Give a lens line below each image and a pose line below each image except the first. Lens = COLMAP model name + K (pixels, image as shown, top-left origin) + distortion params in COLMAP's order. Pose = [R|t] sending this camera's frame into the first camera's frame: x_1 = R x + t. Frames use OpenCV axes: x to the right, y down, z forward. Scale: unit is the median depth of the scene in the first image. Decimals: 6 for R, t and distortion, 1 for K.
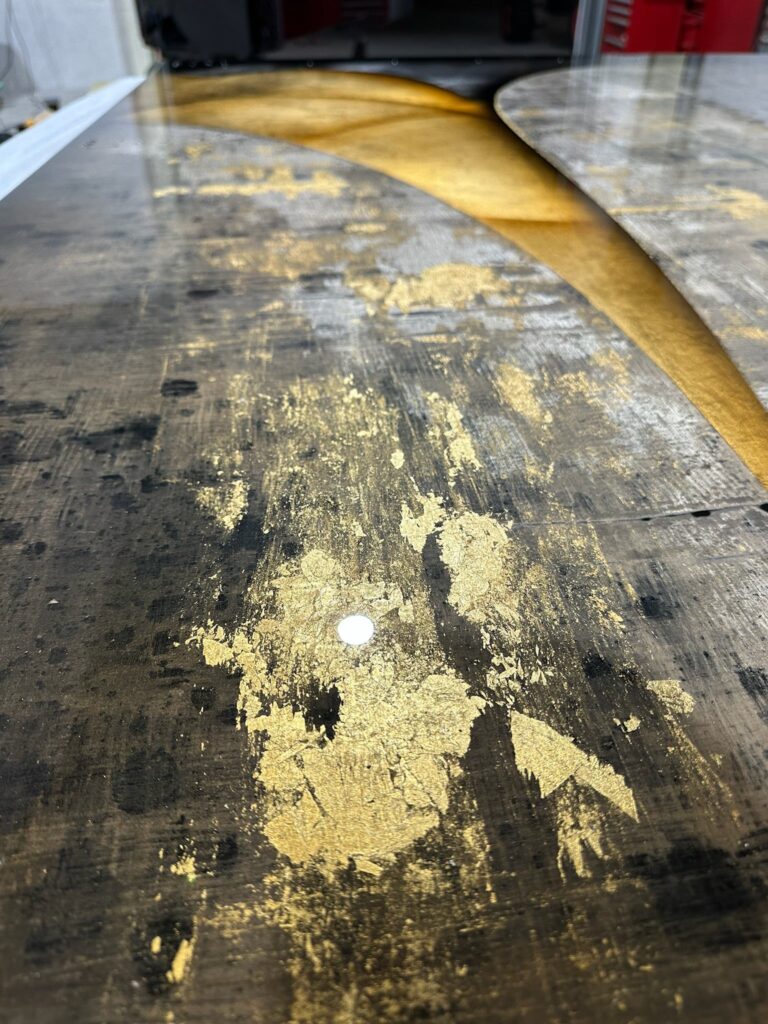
lens RADIAL K [[734.1, 0, 383.4], [0, 734.1, 517.8], [0, 0, 1]] dist [0.083413, -0.126510]
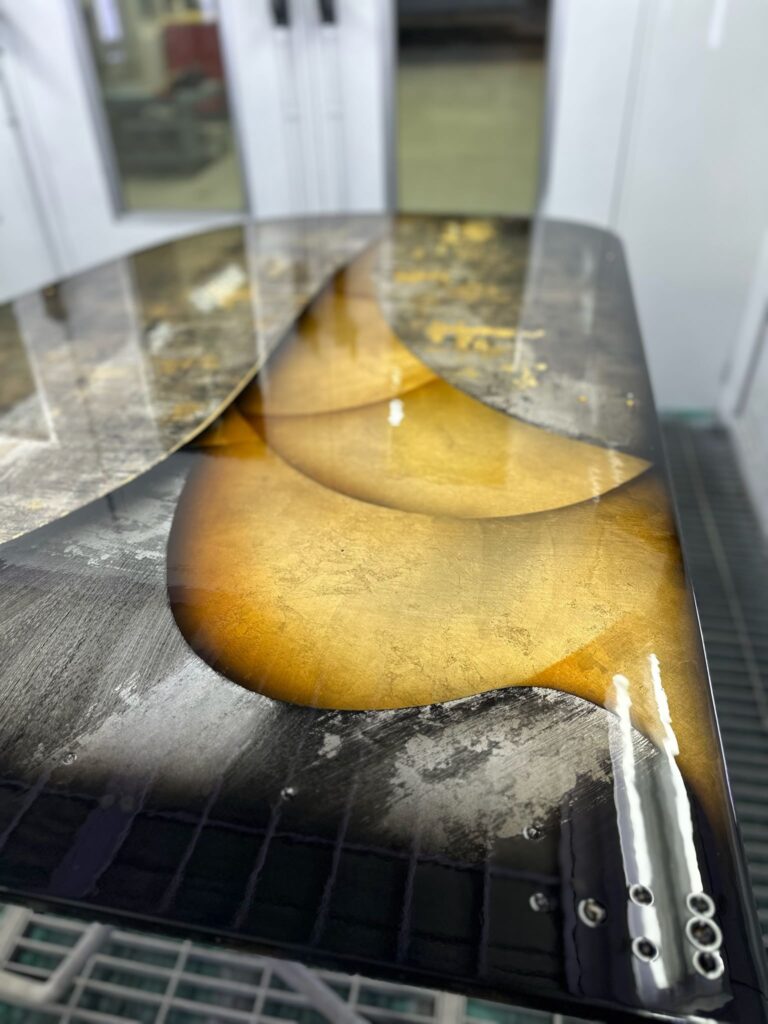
lens RADIAL K [[734.1, 0, 383.9], [0, 734.1, 515.7], [0, 0, 1]] dist [0.083413, -0.126510]
pose [[-0.963082, -0.136127, 0.232256, -0.727188], [0.182685, 0.303217, 0.935246, -3.425707], [-0.197737, 0.943148, -0.267154, 3.390367]]
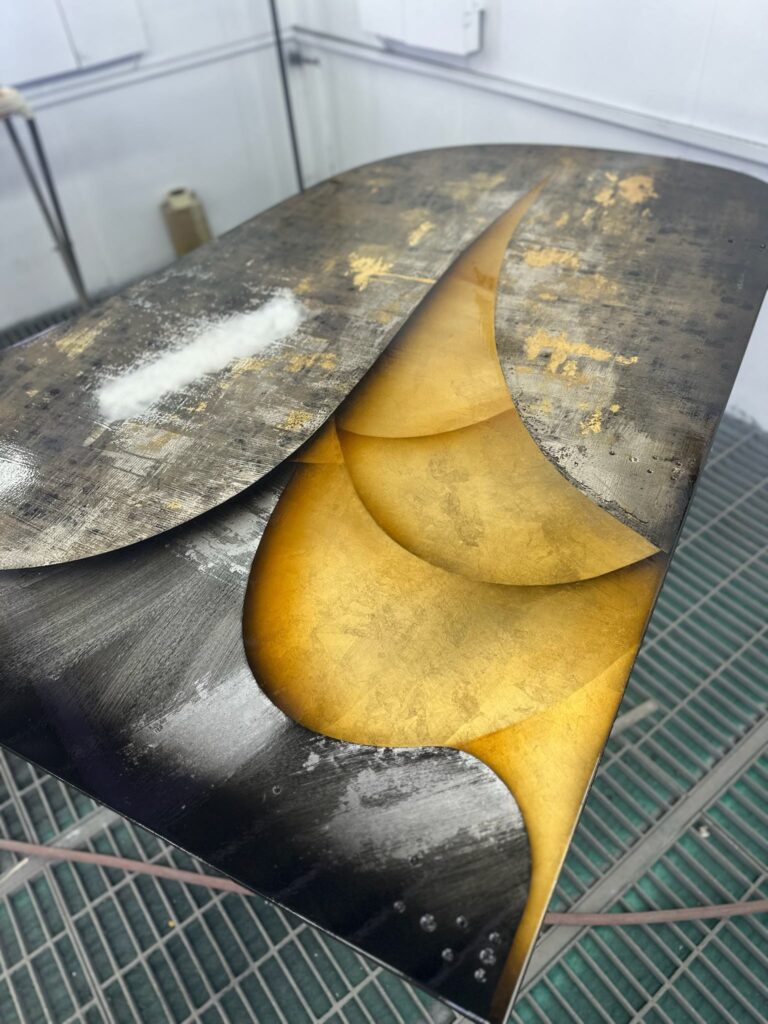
lens RADIAL K [[734.1, 0, 378.9], [0, 734.1, 508.9], [0, 0, 1]] dist [0.083413, -0.126510]
pose [[-0.844916, -0.342675, 0.410720, -1.125669], [0.390351, 0.129964, 0.911447, -3.929809], [-0.365708, 0.930421, 0.023955, 2.696410]]
